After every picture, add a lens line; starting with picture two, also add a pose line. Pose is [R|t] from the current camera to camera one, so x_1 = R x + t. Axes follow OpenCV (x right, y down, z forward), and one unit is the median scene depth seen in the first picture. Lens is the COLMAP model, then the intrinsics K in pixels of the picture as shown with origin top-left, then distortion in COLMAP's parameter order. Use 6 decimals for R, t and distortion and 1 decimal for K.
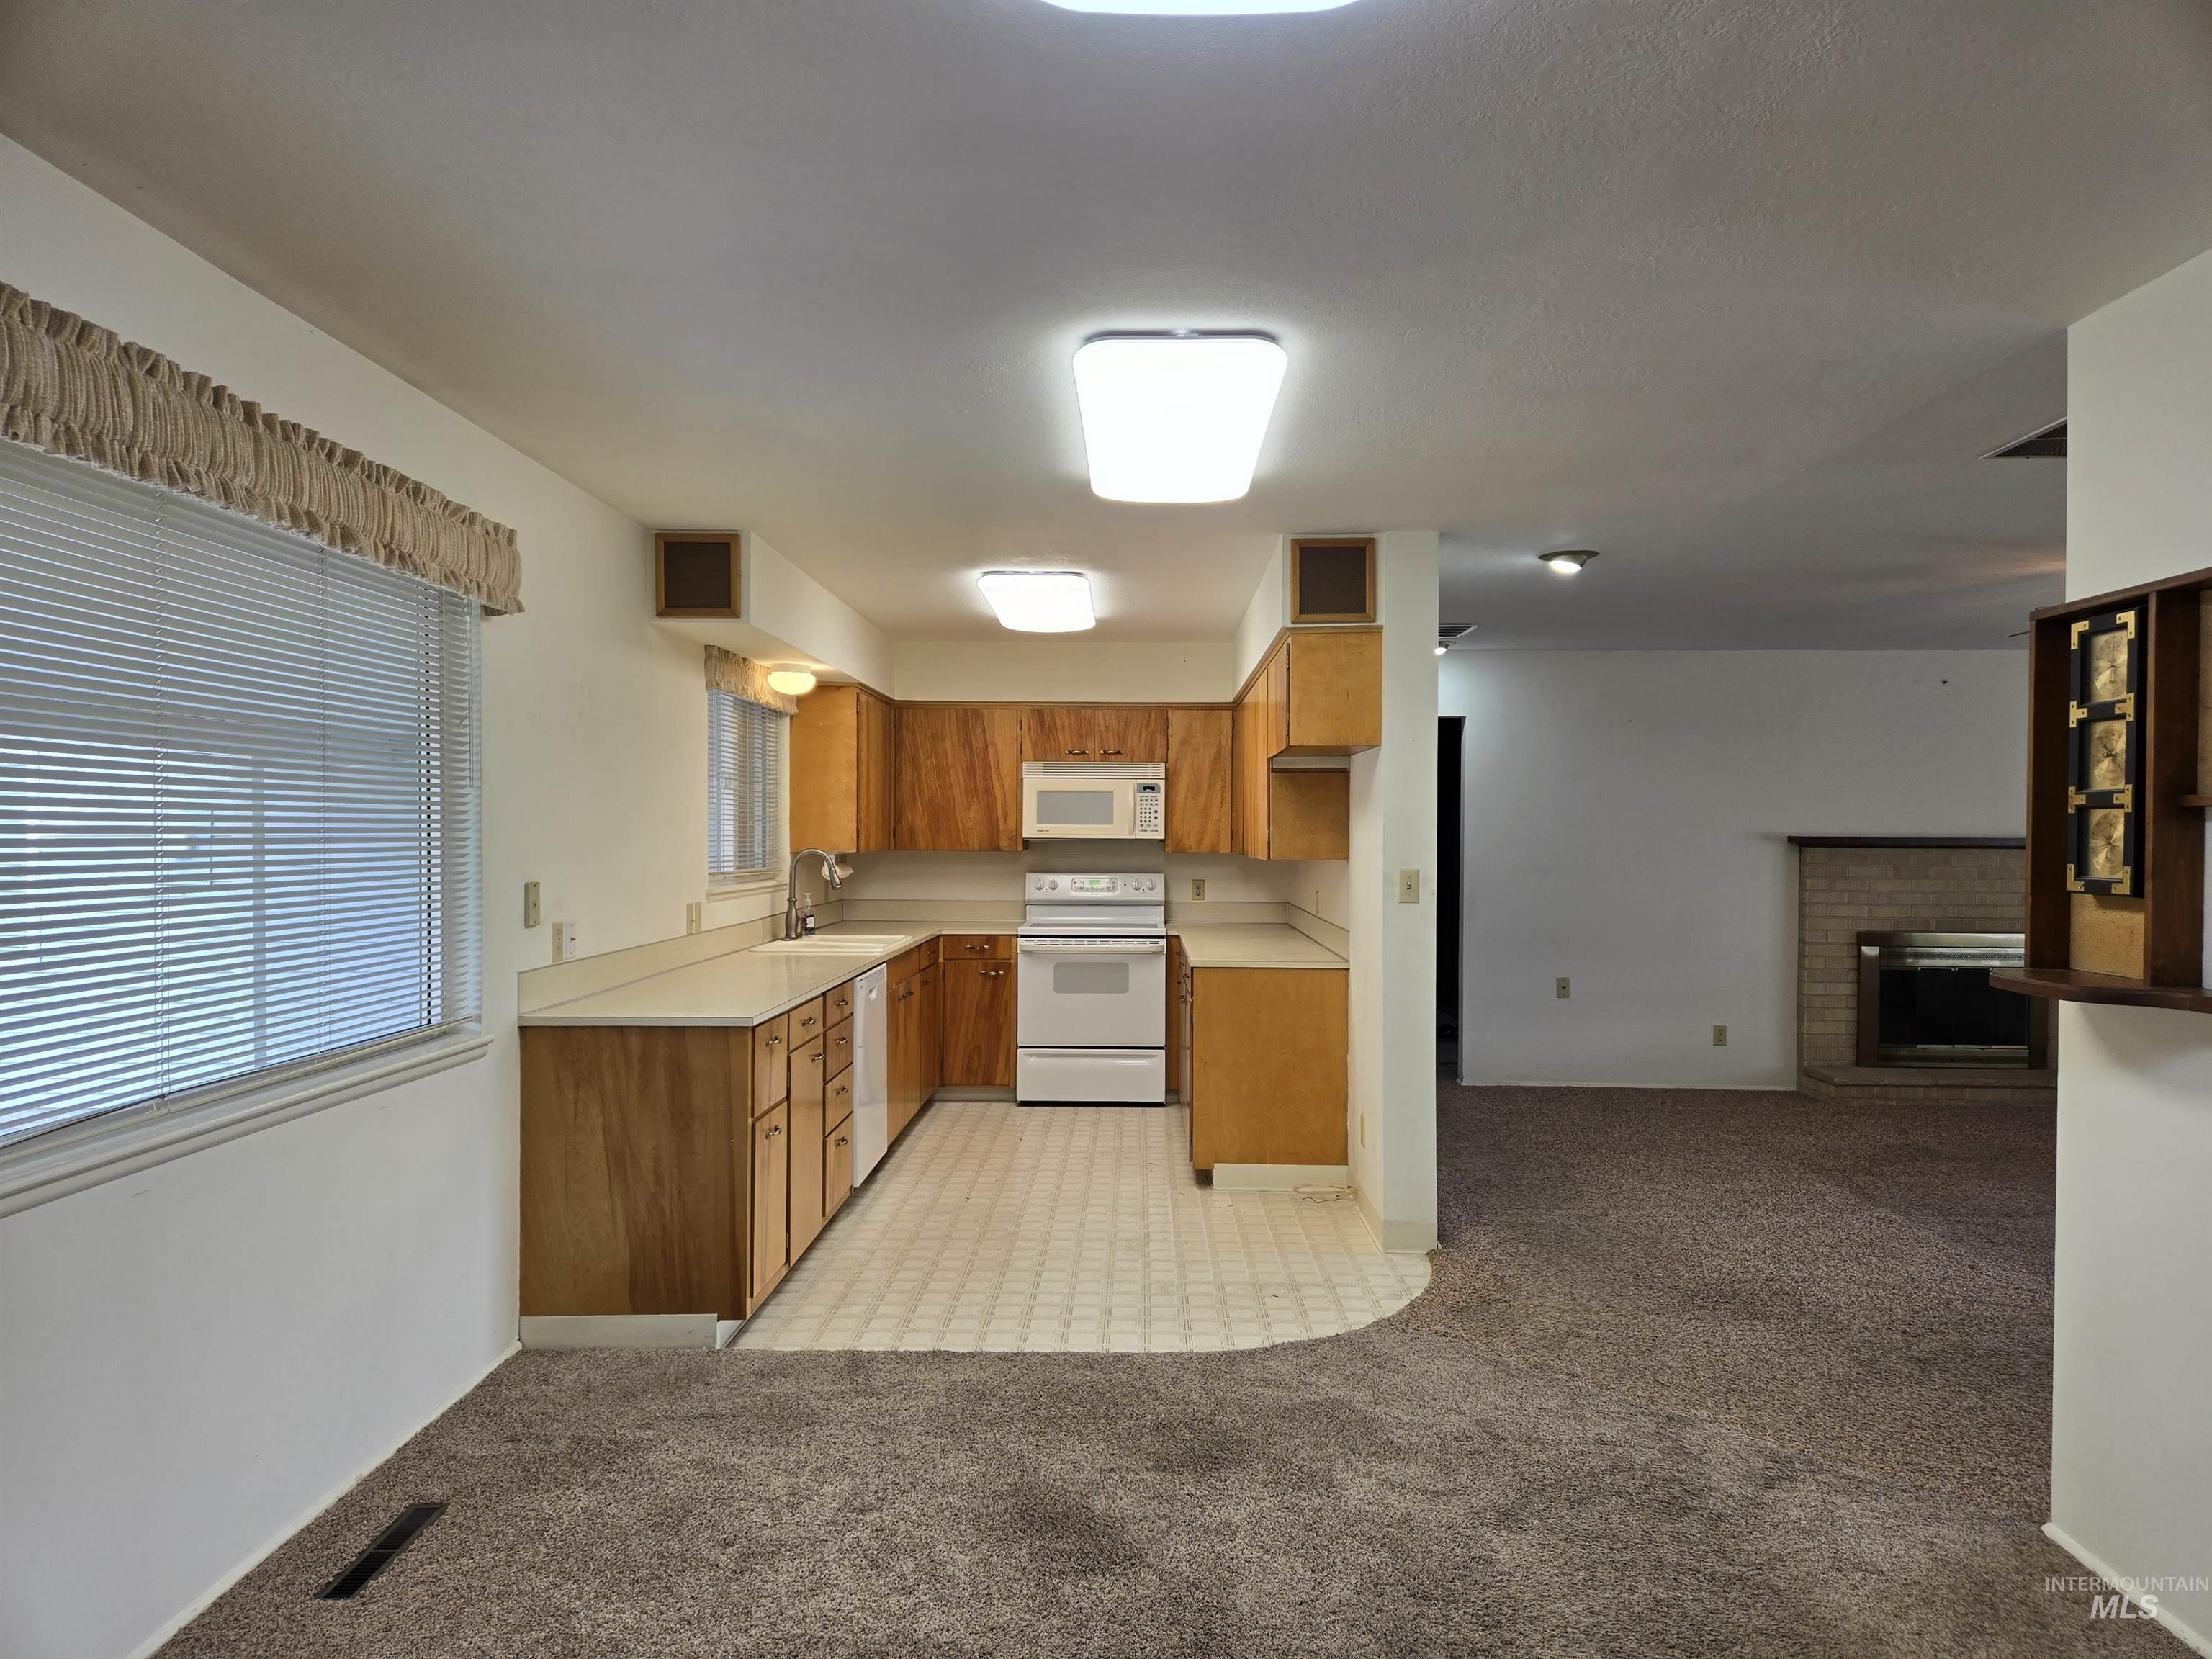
lens RADIAL K [[1473.8, 0, 1122.8], [0, 1473.8, 824.1], [0, 0, 1]] dist [0.068539, -0.059312]
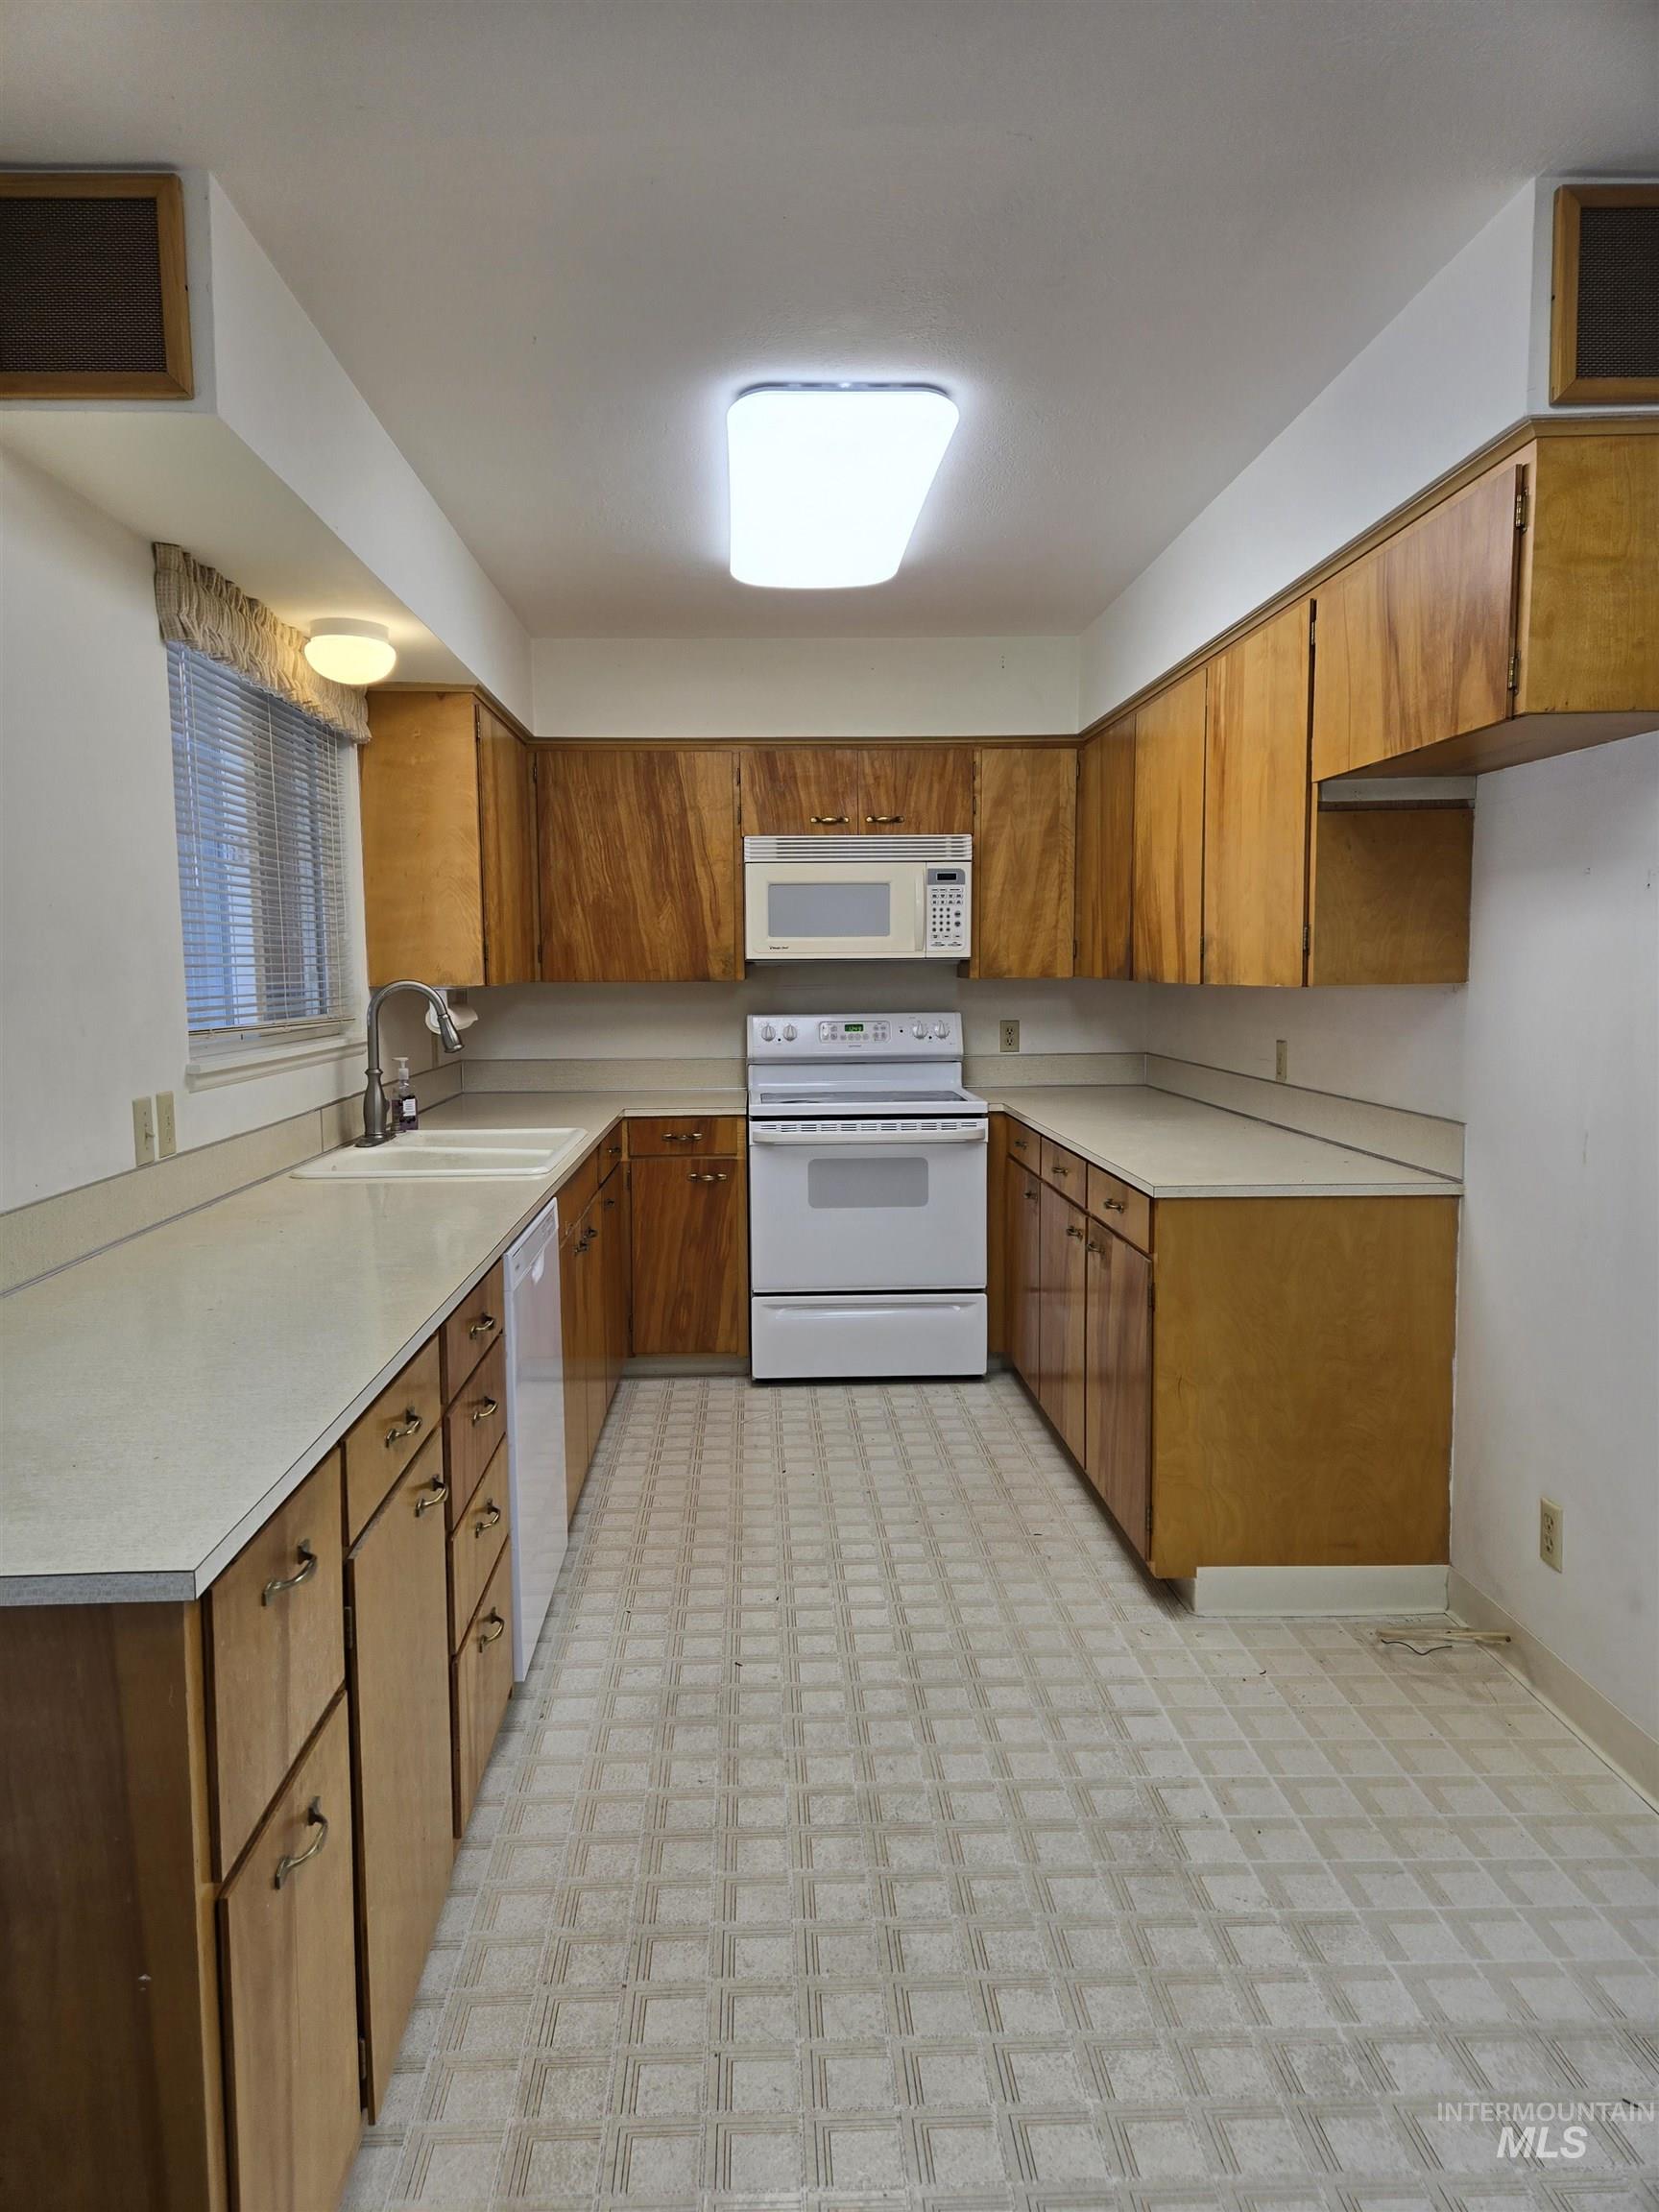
lens RADIAL K [[1473.8, 0, 779.9], [0, 1473.8, 1092.5], [0, 0, 1]] dist [0.068539, -0.059312]
pose [[0.999338, -0.017775, 0.031753, -0.083159], [0.014758, 0.995571, 0.092846, 0.008688], [-0.033262, -0.092316, 0.995174, 0.412708]]
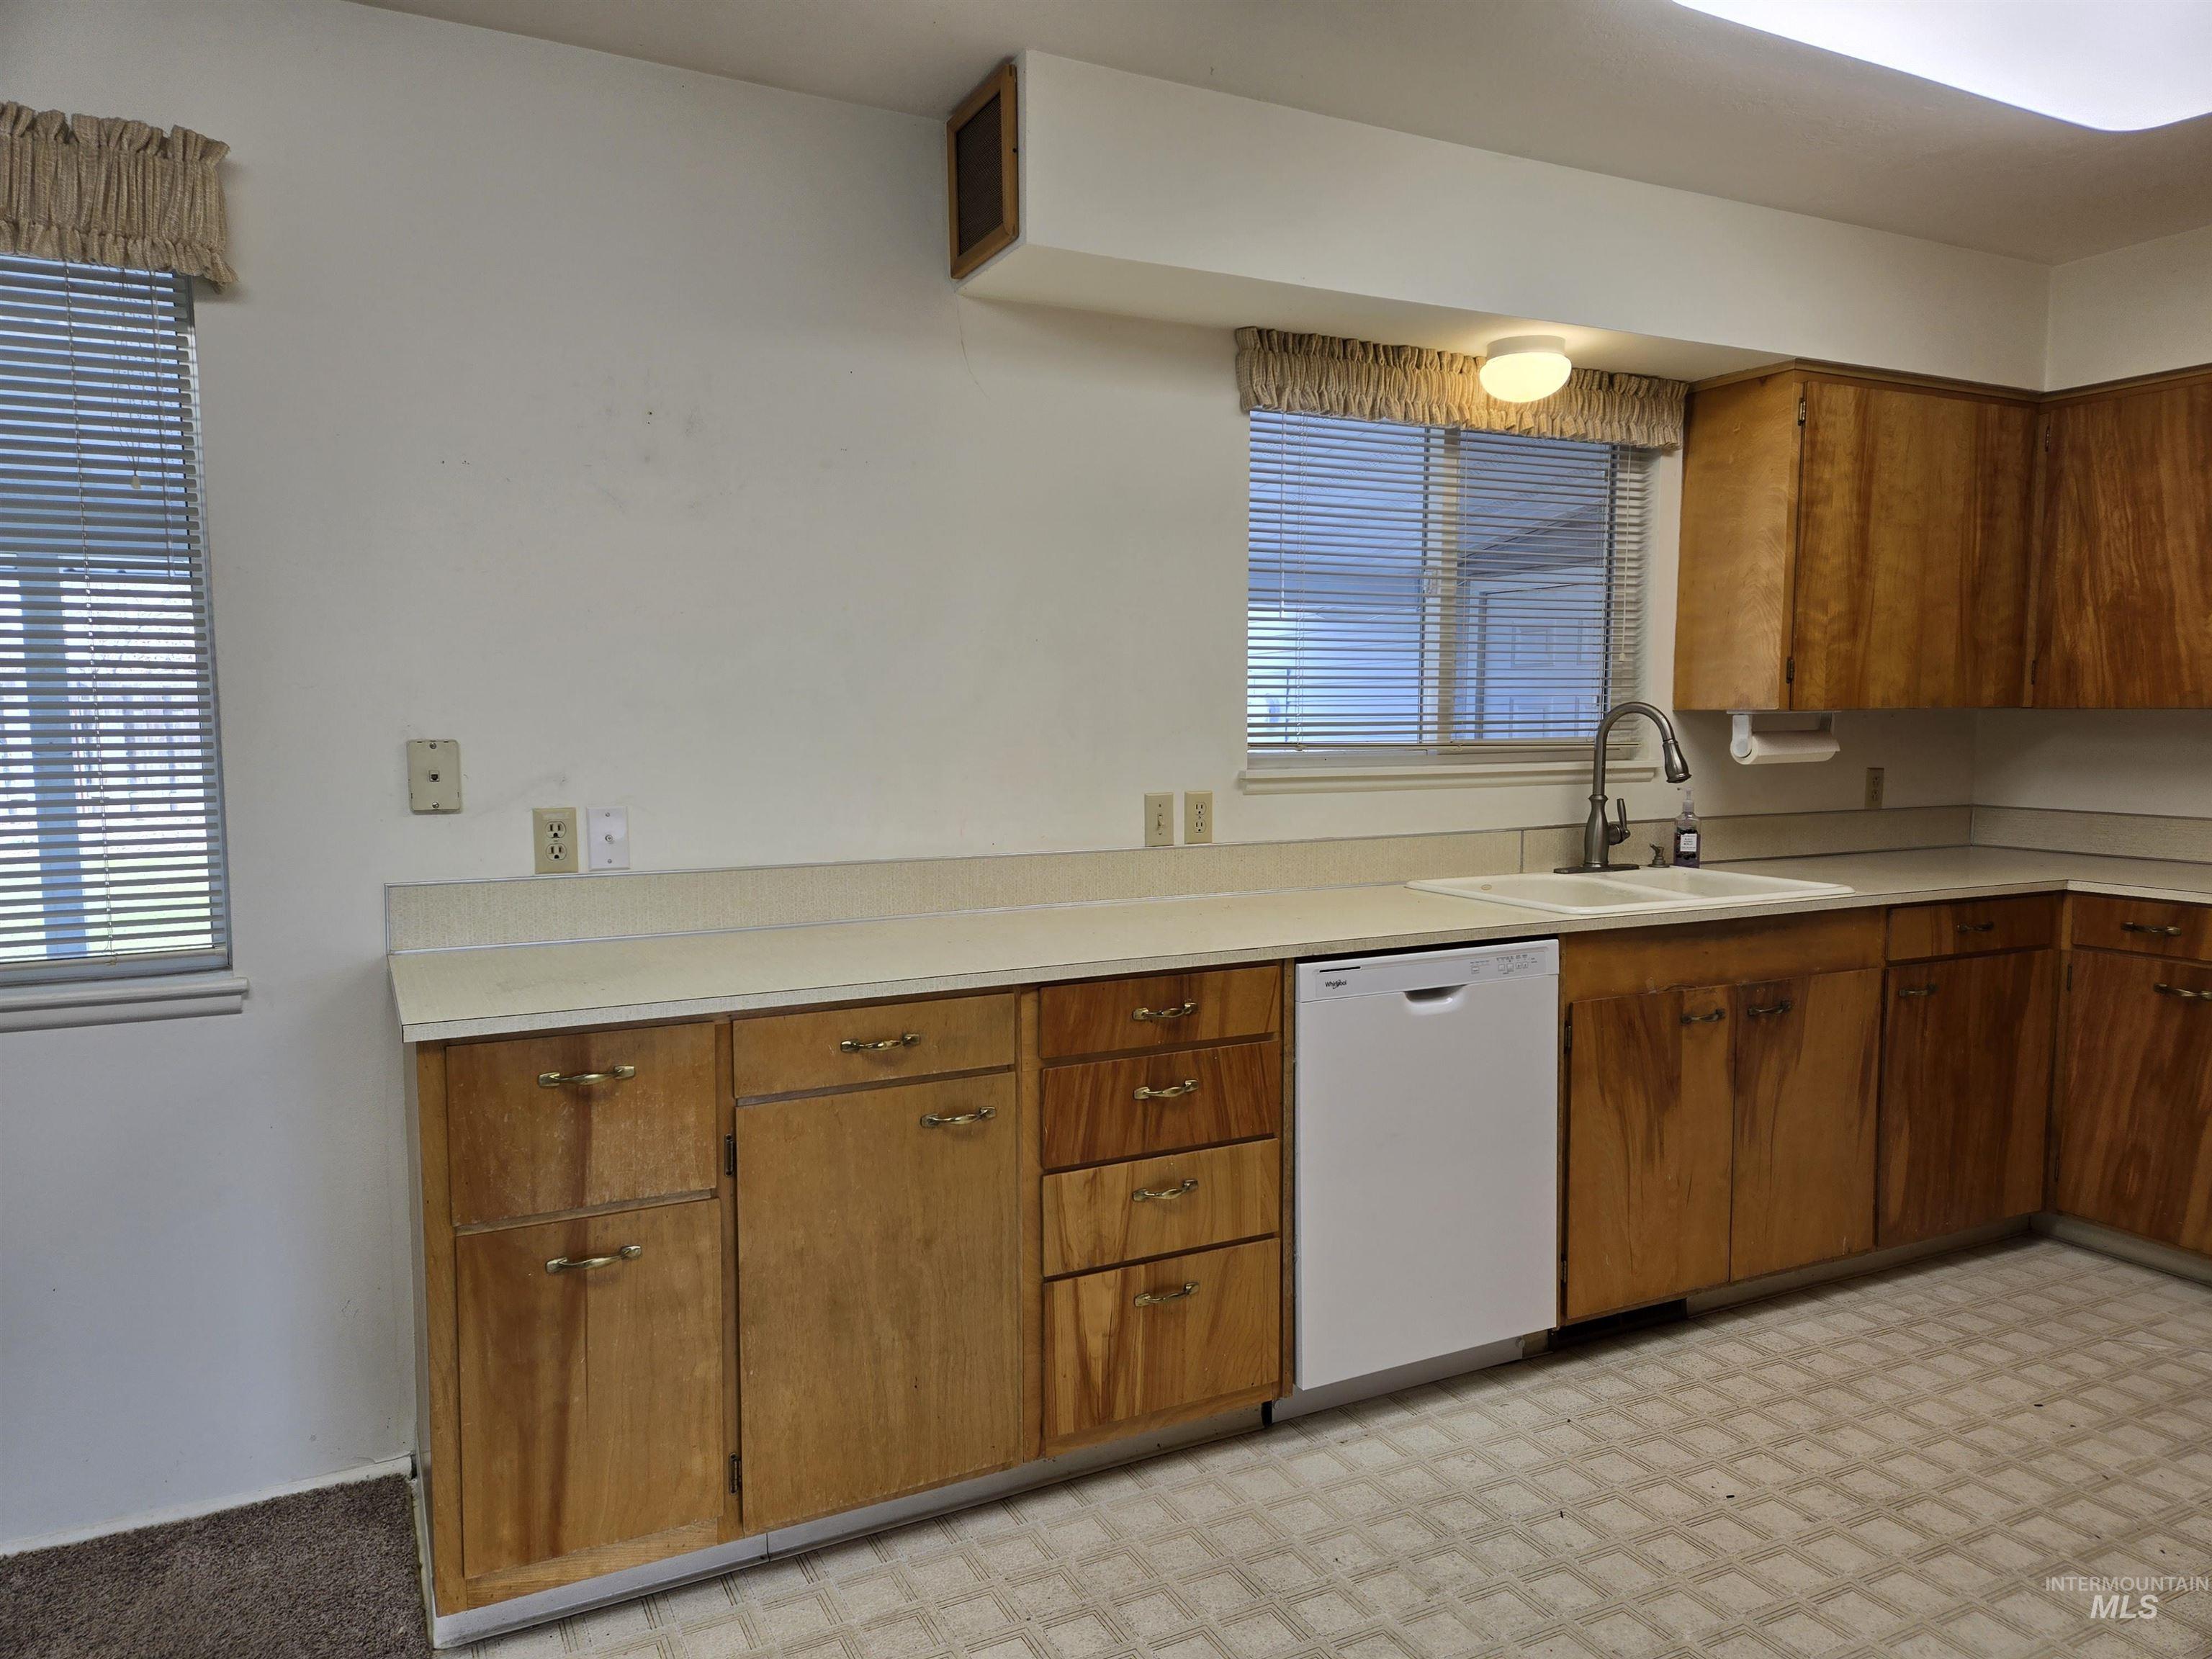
lens RADIAL K [[1473.8, 0, 1103.4], [0, 1473.8, 834.3], [0, 0, 1]] dist [0.068539, -0.059312]
pose [[0.459962, 0.068418, -0.885299, 0.163028], [0.009856, 0.996572, 0.082138, 0.017346], [0.887884, -0.046506, 0.457711, 0.561904]]
